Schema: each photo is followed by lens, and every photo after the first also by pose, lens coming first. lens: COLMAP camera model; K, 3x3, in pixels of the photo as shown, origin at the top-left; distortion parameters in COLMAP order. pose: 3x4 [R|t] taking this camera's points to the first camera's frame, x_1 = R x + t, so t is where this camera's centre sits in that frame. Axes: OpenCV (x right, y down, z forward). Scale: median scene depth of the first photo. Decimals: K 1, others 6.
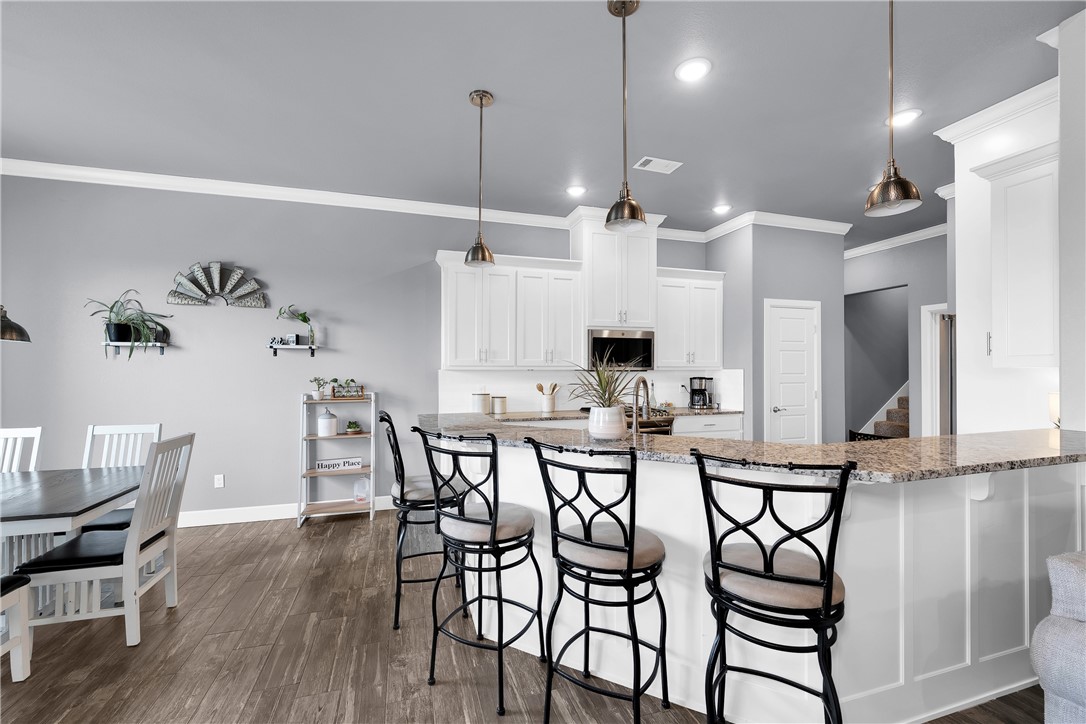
lens RADIAL K [[443.8, 0, 543.2], [0, 443.8, 369.1], [0, 0, 1]] dist [-0.000005, 0.000095]
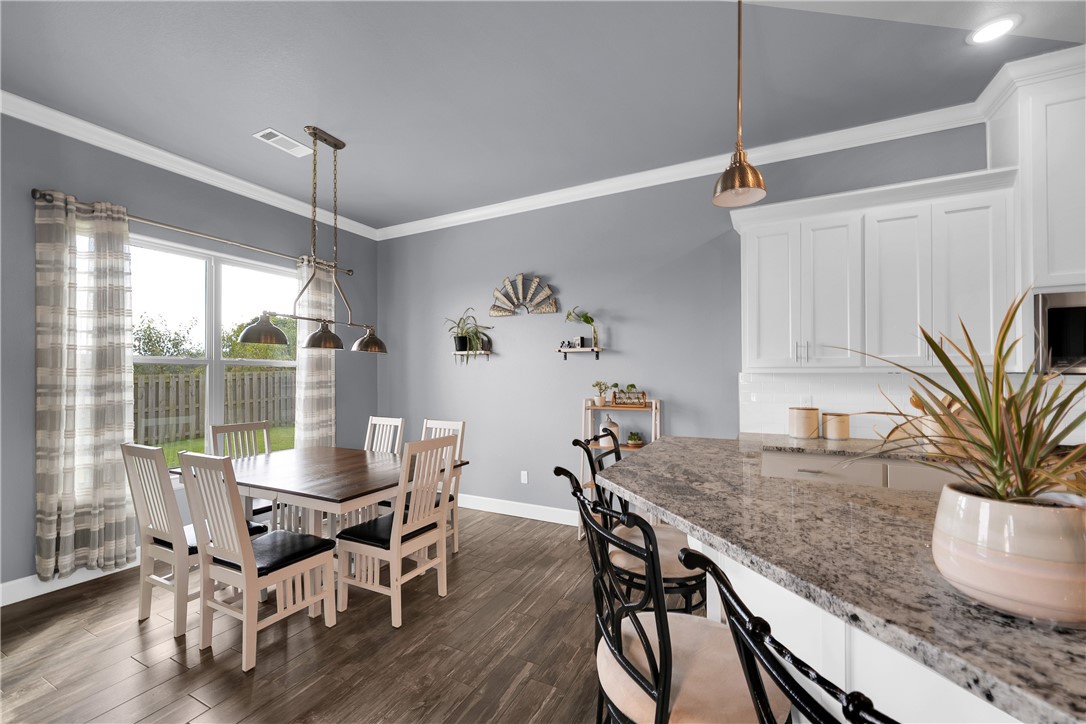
lens RADIAL K [[443.8, 0, 544.6], [0, 443.8, 368.8], [0, 0, 1]] dist [-0.000005, 0.000095]
pose [[0.716451, -0.010178, -0.697563, 0.056908], [0.004749, 0.999942, -0.009712, -0.000025], [0.697621, 0.003646, 0.716458, 0.252157]]
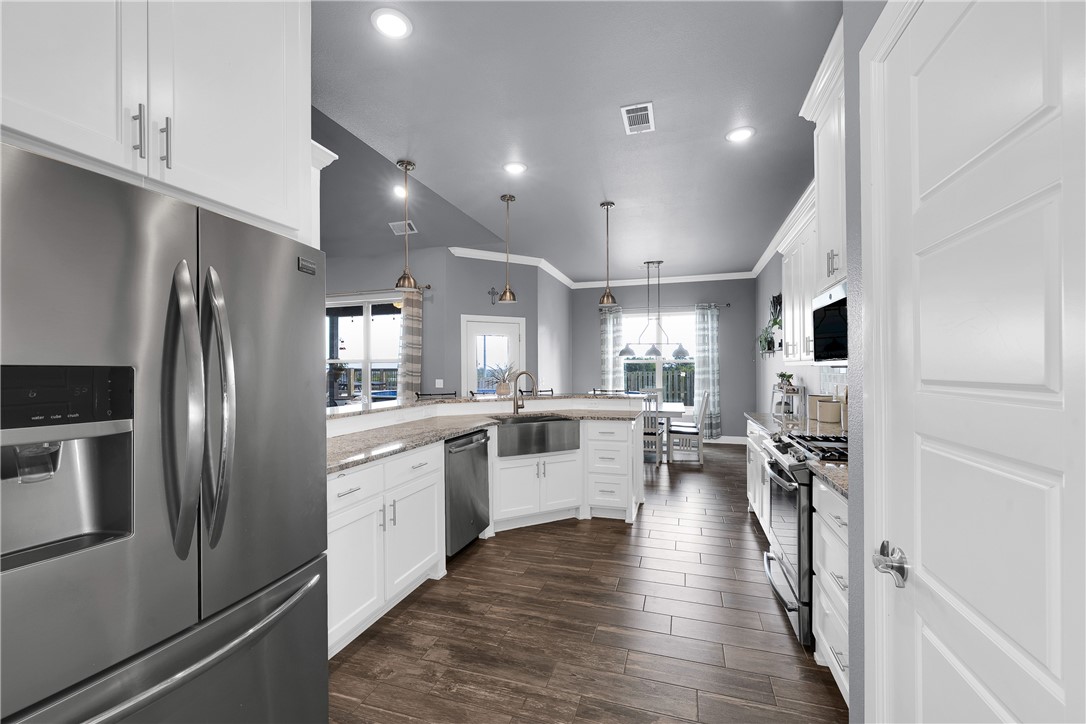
lens RADIAL K [[443.8, 0, 541.7], [0, 443.8, 367.8], [0, 0, 1]] dist [-0.000005, 0.000095]
pose [[-0.583317, 0.004012, -0.812234, 0.884301], [0.009686, 0.999951, -0.002016, 0.002444], [0.812187, -0.009043, -0.583328, 1.148851]]
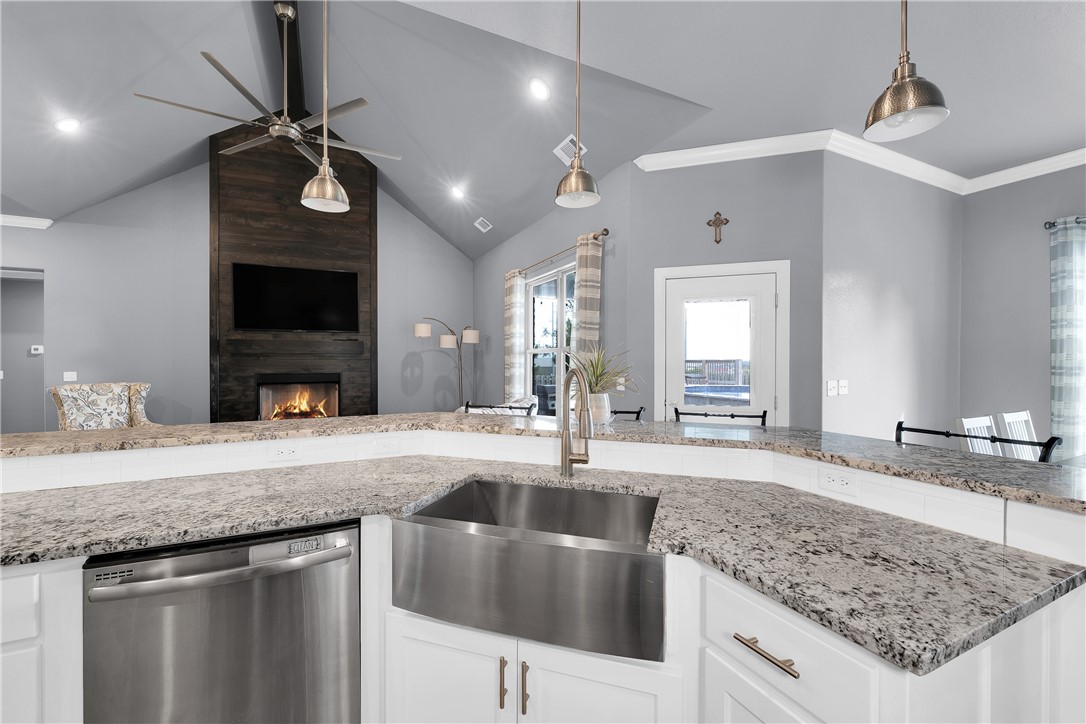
lens RADIAL K [[443.8, 0, 529.9], [0, 443.8, 375.7], [0, 0, 1]] dist [-0.000005, 0.000095]
pose [[-0.989681, 0.006212, -0.143152, 0.177973], [0.001871, 0.999535, 0.030437, 0.003074], [0.143274, 0.029855, -0.989233, 0.897251]]
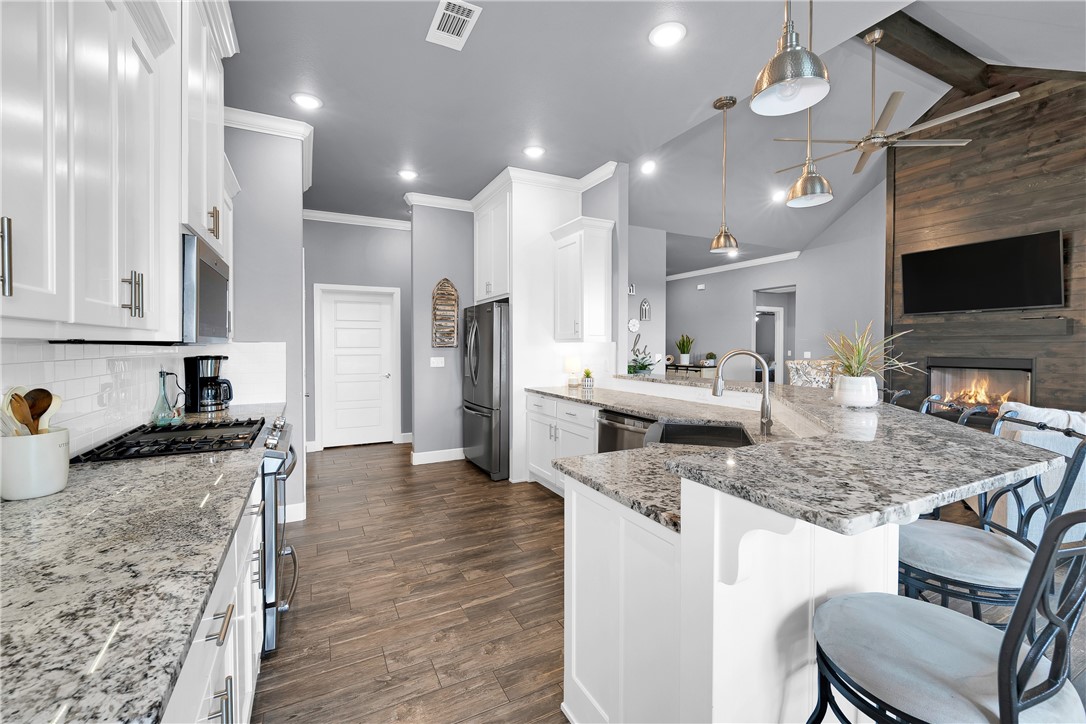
lens RADIAL K [[443.8, 0, 541.4], [0, 443.8, 347.8], [0, 0, 1]] dist [-0.000005, 0.000095]
pose [[-0.161226, -0.006132, 0.986898, -0.346568], [-0.002727, 0.999980, 0.005767, 0.004240], [-0.986914, -0.001762, -0.161239, 0.842971]]
